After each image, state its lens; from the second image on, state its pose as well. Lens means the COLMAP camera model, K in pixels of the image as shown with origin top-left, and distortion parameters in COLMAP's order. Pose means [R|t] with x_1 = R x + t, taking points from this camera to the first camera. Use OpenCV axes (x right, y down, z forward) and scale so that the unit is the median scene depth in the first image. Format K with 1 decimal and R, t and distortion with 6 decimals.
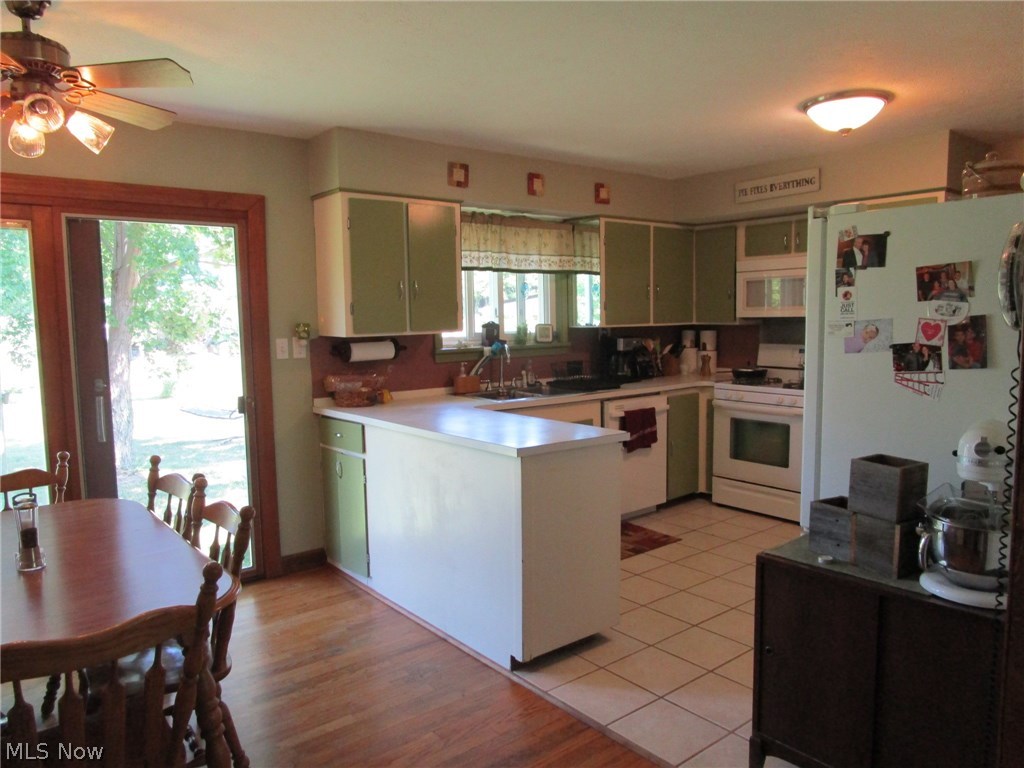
lens RADIAL K [[723.4, 0, 511.1], [0, 723.4, 386.1], [0, 0, 1]] dist [-0.027019, 0.007165]
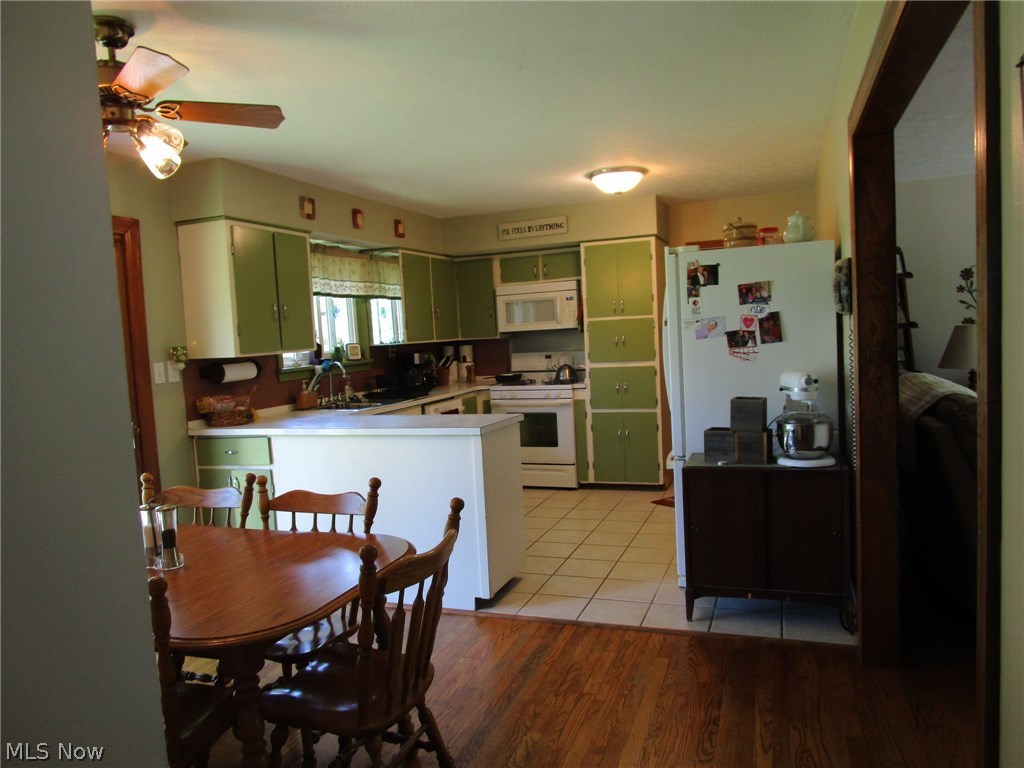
lens RADIAL K [[723.4, 0, 507.8], [0, 723.4, 385.9], [0, 0, 1]] dist [-0.027019, 0.007165]
pose [[0.863124, -0.068225, 0.500362, -0.335696], [0.090052, 0.995745, -0.019568, 0.023921], [-0.496898, 0.061948, 0.865595, -0.077679]]
